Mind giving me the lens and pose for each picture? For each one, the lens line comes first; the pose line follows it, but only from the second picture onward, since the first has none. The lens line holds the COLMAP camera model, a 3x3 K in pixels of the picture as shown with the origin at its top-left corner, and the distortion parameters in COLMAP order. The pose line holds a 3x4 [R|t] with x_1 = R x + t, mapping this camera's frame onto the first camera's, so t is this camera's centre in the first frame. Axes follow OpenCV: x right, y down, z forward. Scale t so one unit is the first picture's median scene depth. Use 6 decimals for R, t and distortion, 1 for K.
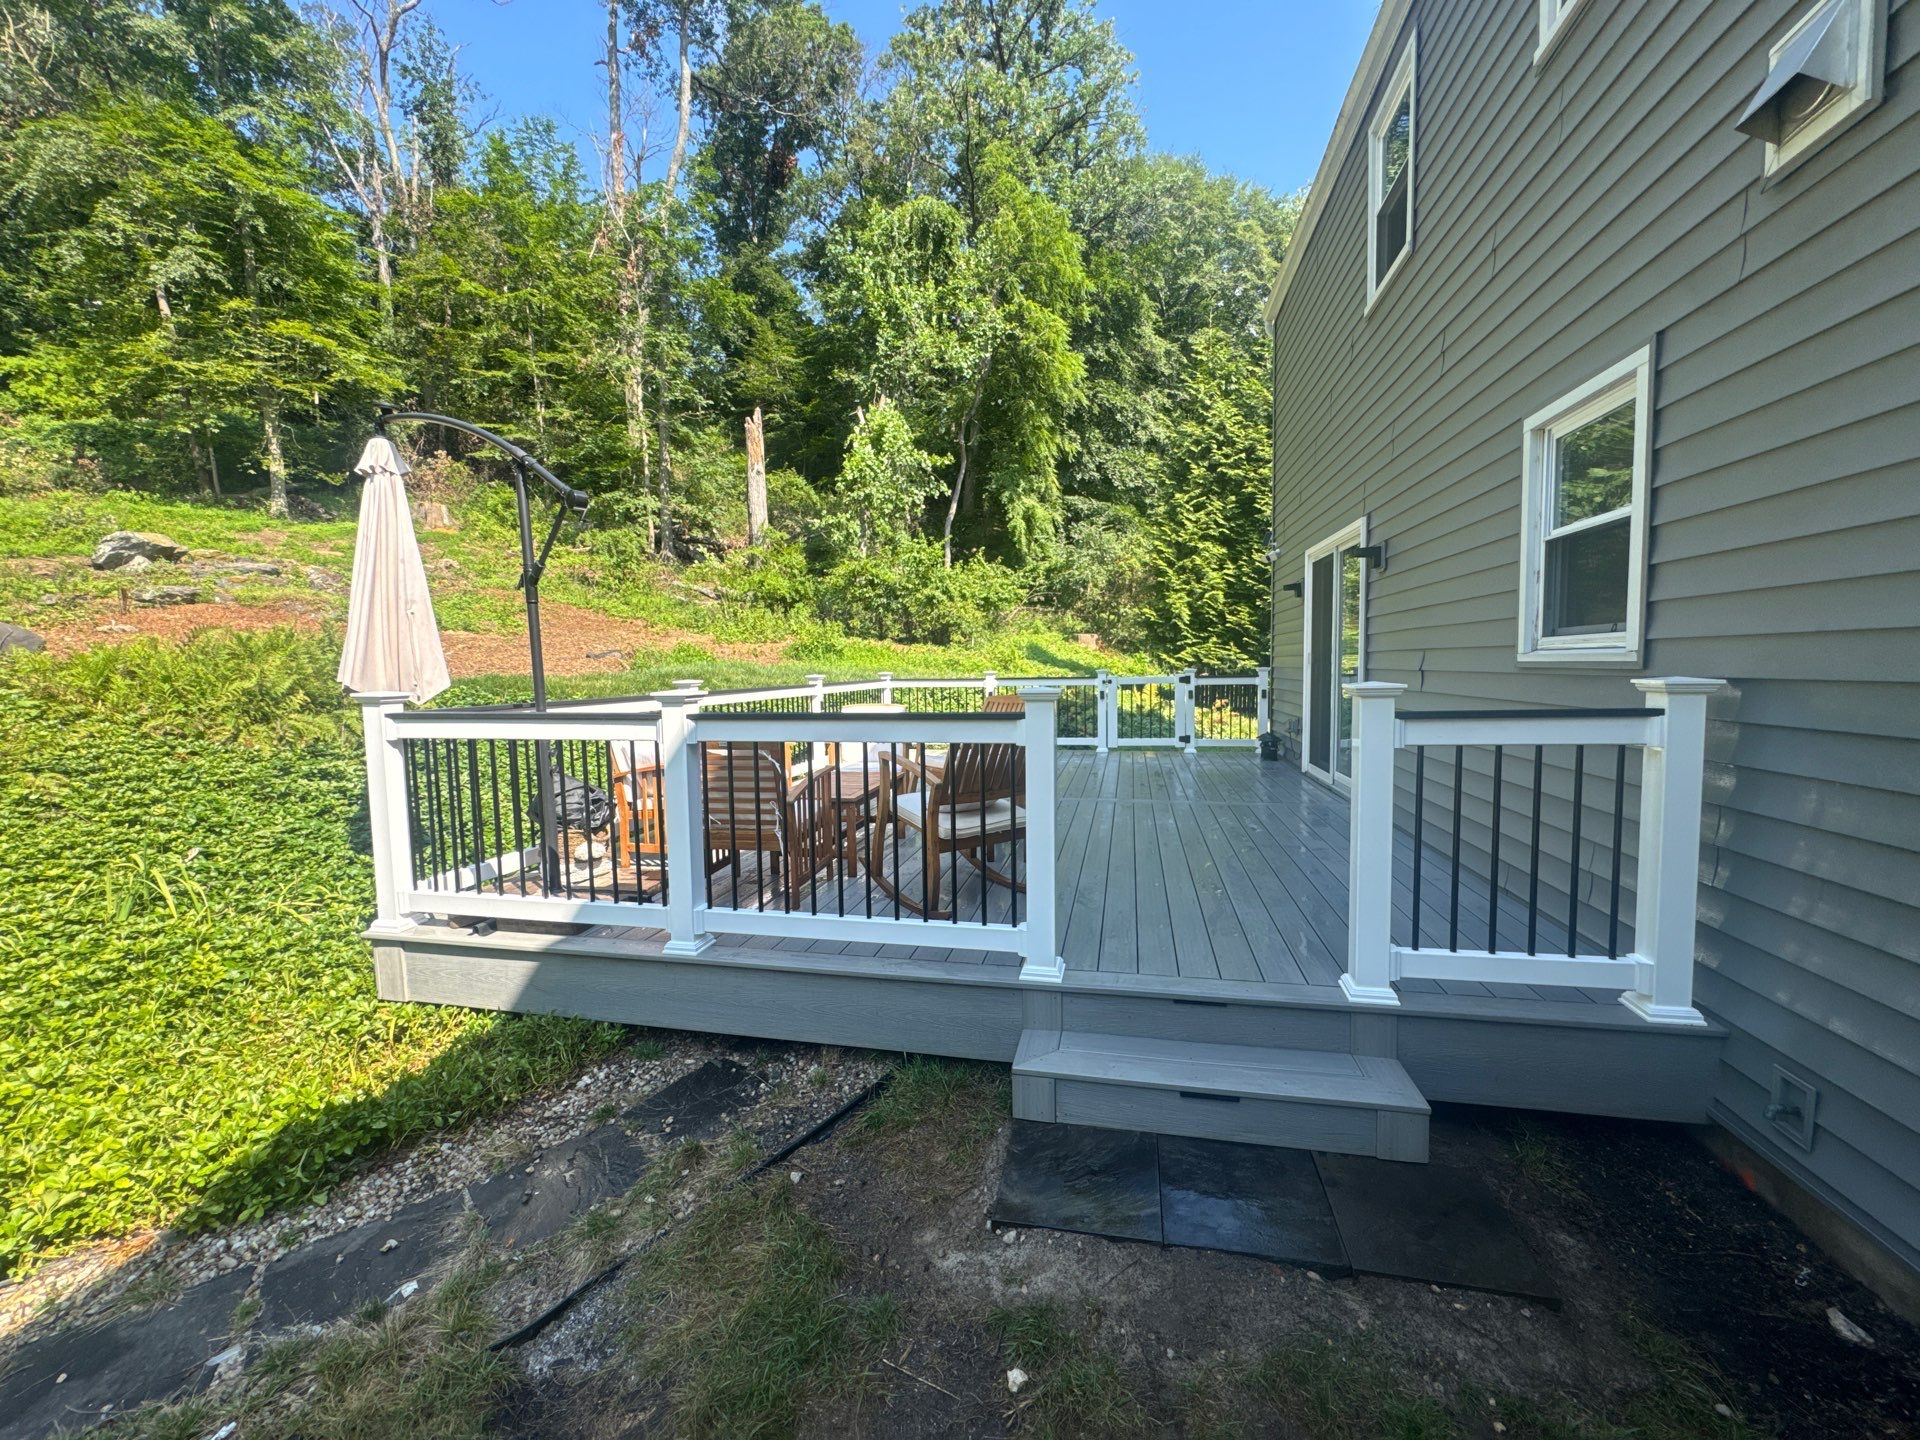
lens RADIAL K [[772.2, 0, 960.0], [0, 772.2, 720.0], [0, 0, 1]] dist [-0.002410, -0.000178]
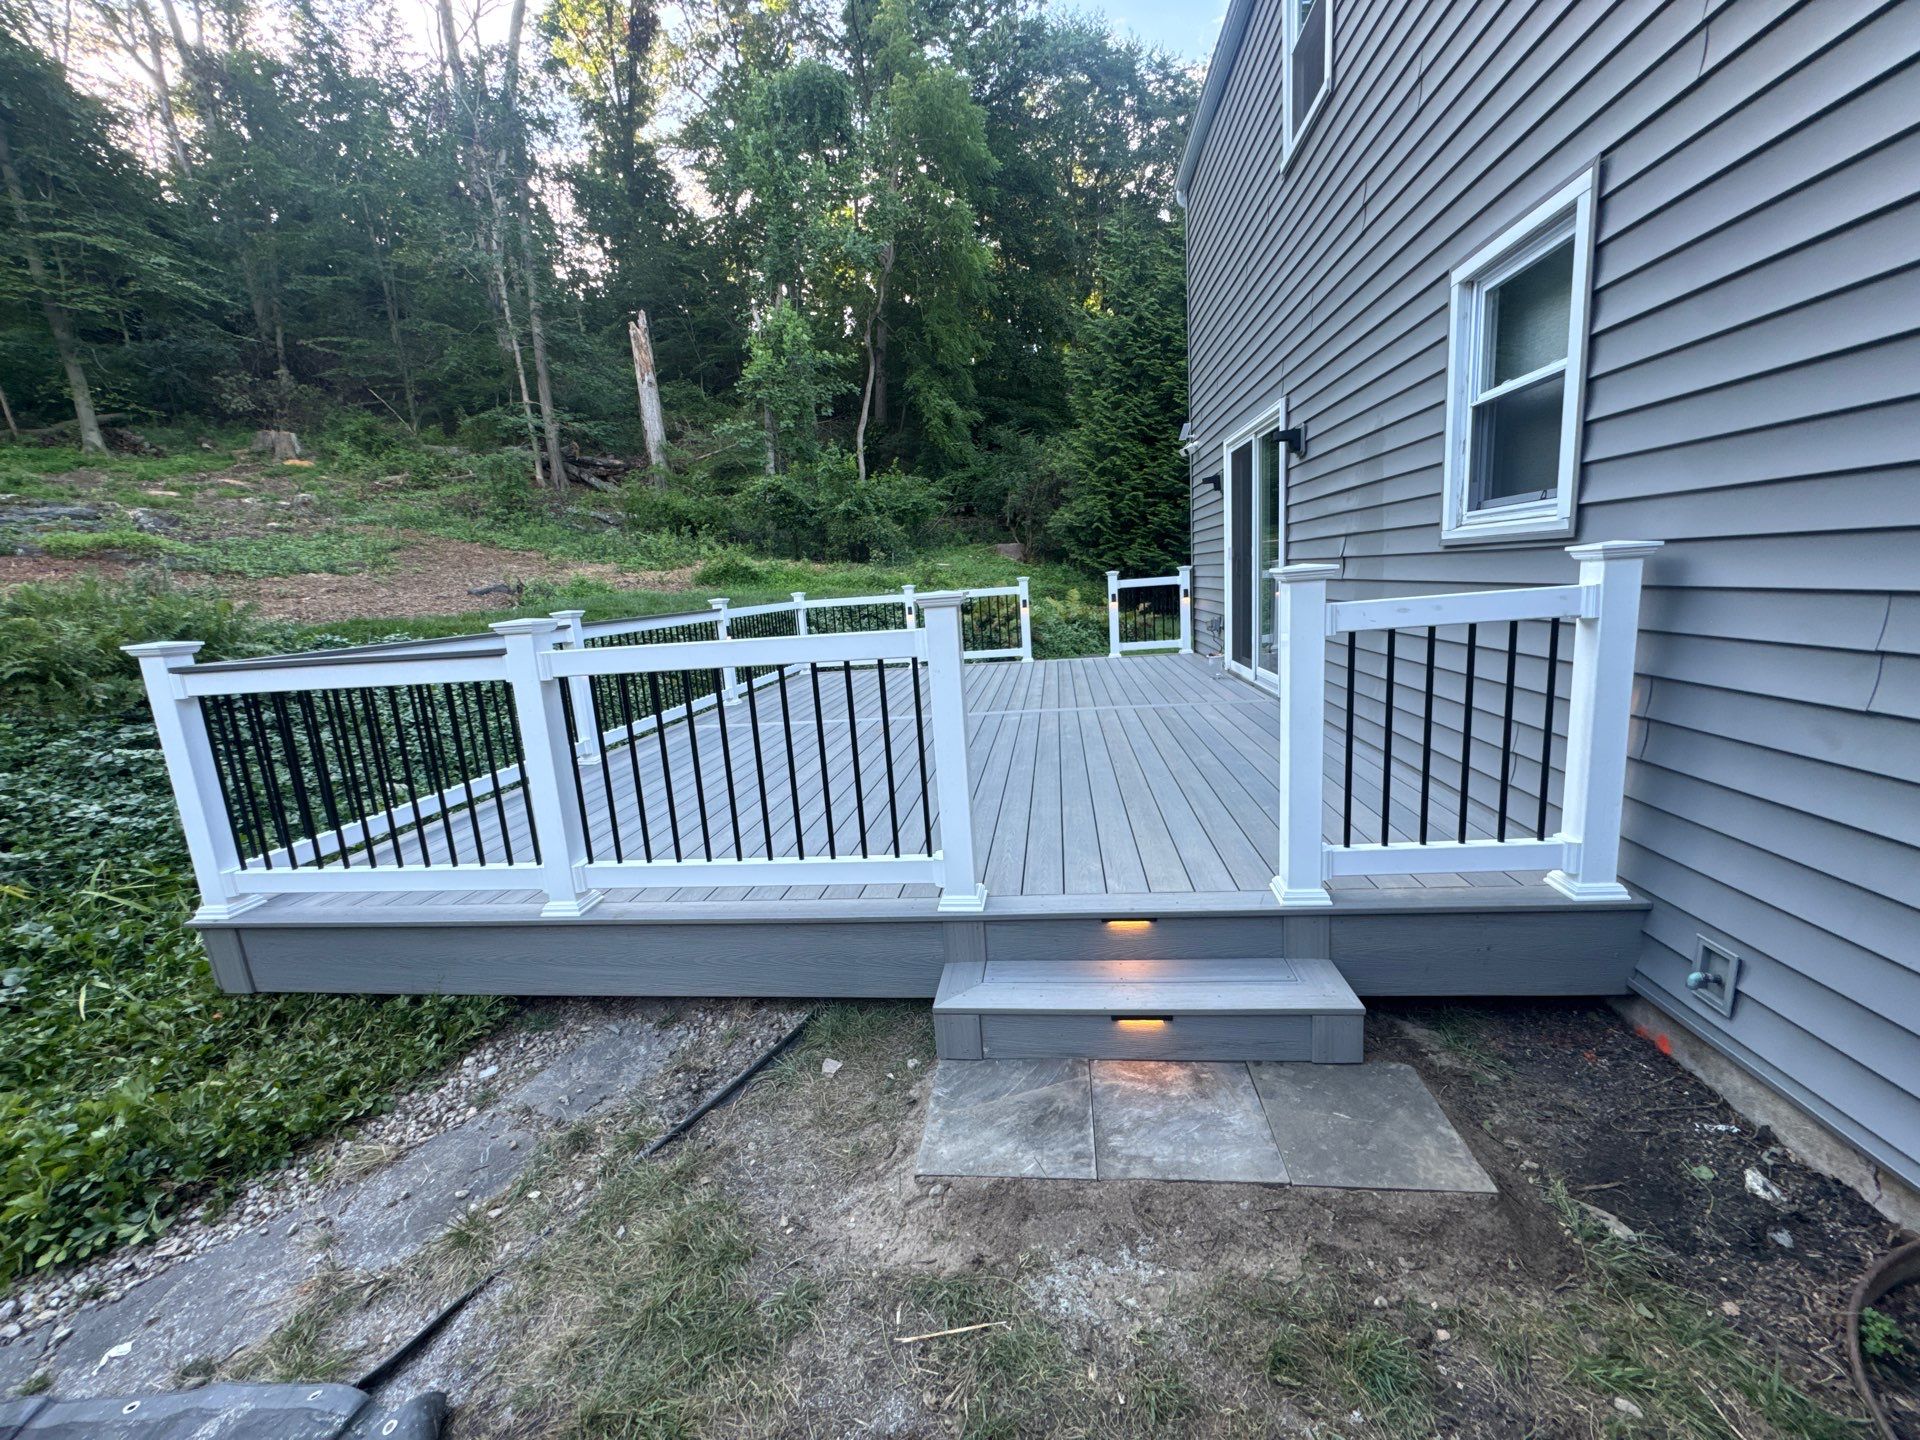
lens RADIAL K [[772.2, 0, 960.0], [0, 772.2, 720.0], [0, 0, 1]] dist [-0.002410, -0.000178]
pose [[0.994189, -0.068705, 0.082873, 0.032432], [0.059443, 0.992210, 0.109482, 0.006209], [-0.089749, -0.103920, 0.990528, 0.080692]]
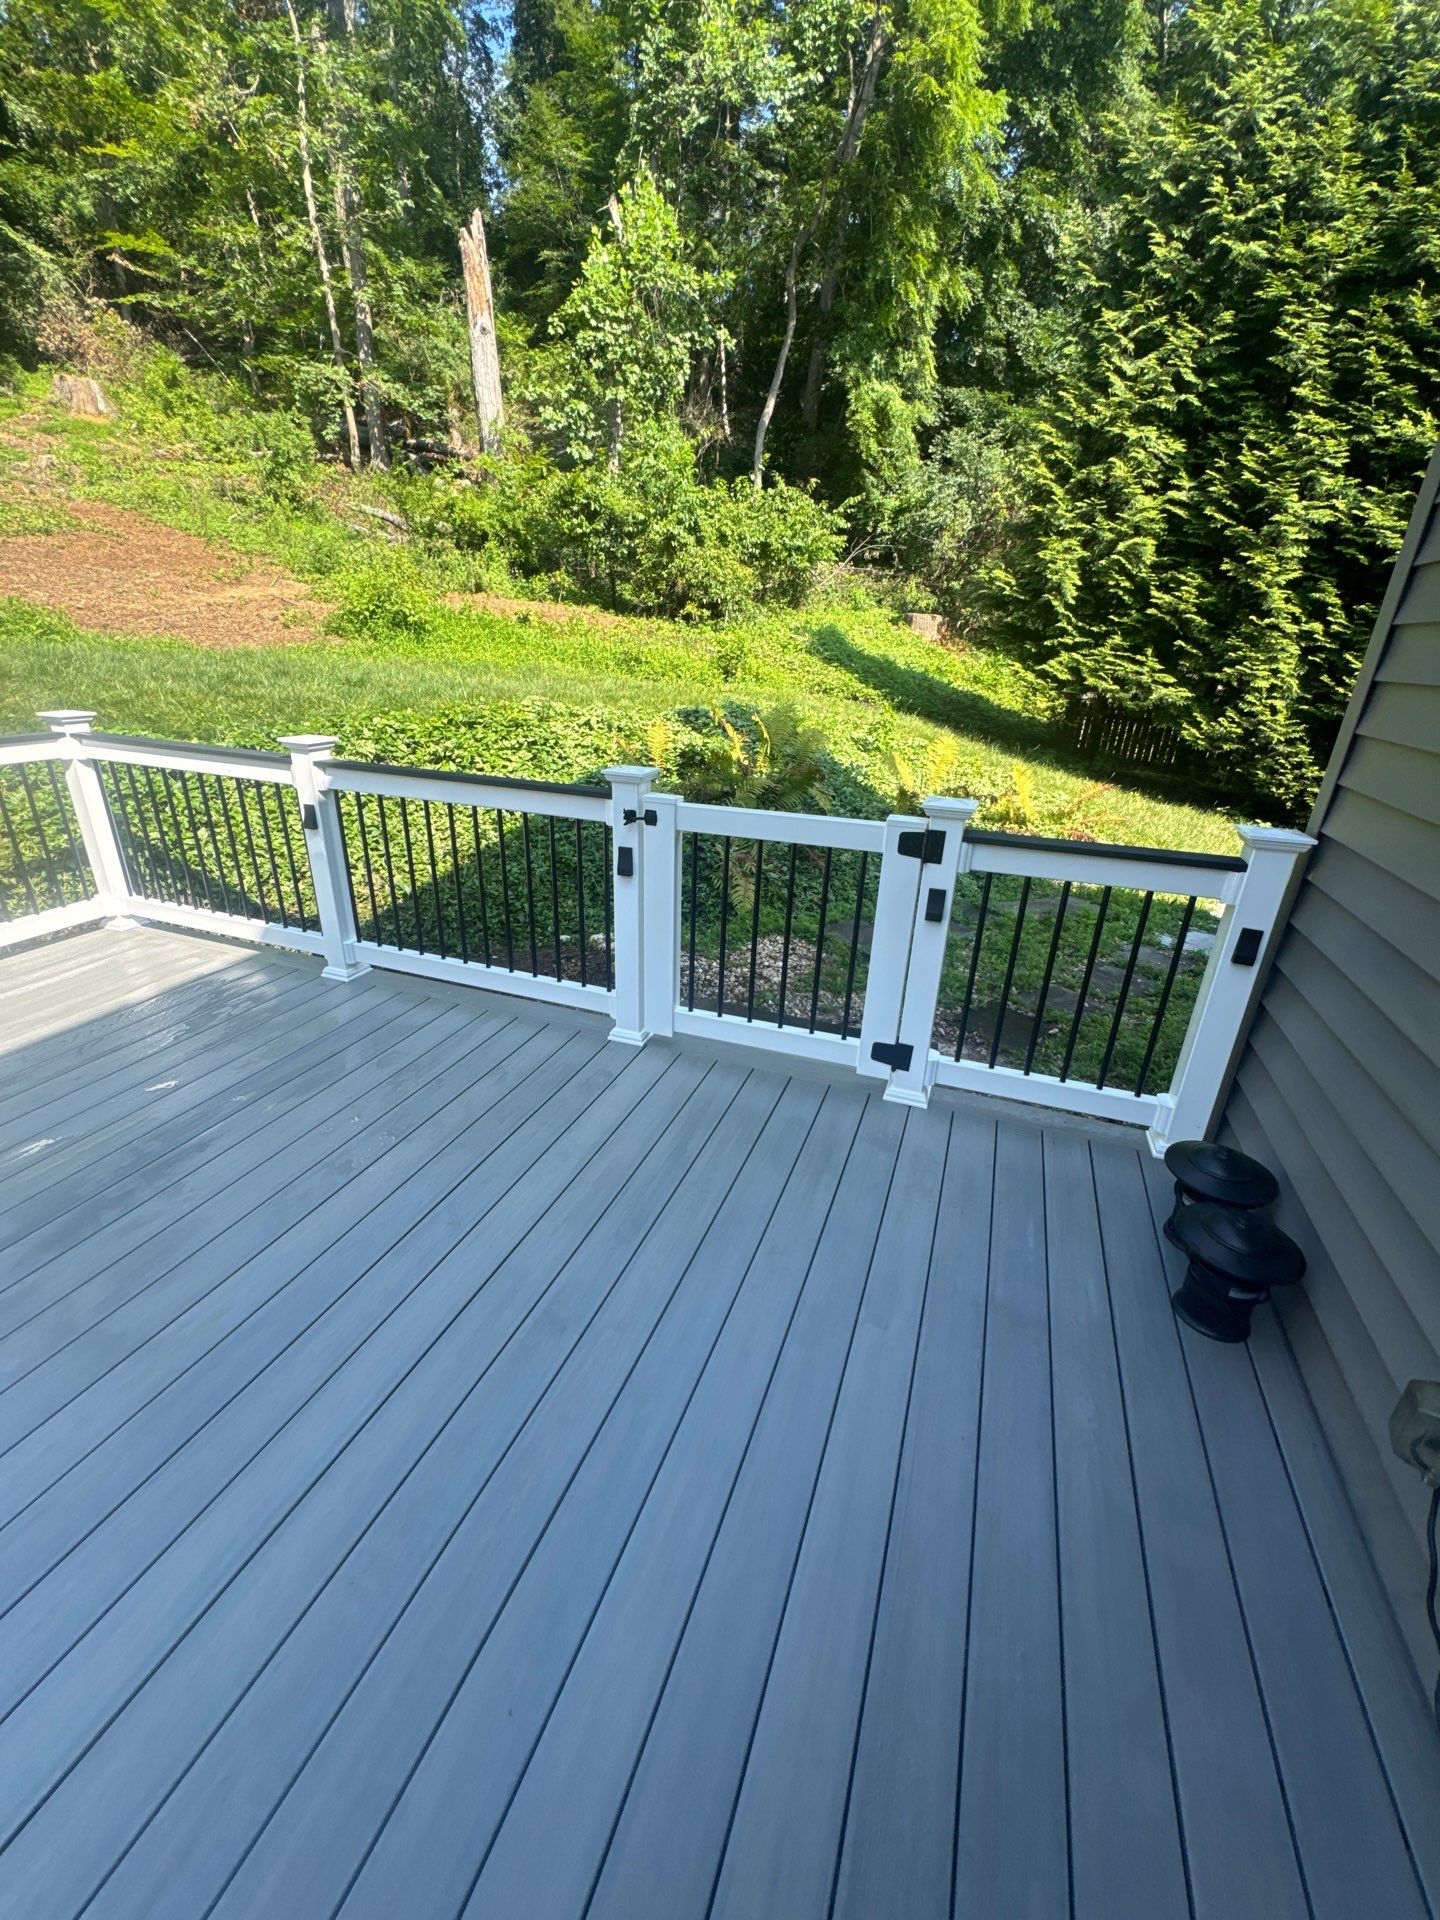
lens RADIAL K [[753.4, 0, 723.1], [0, 753.4, 962.6], [0, 0, 1]] dist [-0.003187, -0.000391]
pose [[0.988953, 0.103694, -0.105926, 0.992978], [-0.063038, 0.940961, 0.332595, -0.359591], [0.134160, -0.322243, 0.937102, 2.897377]]
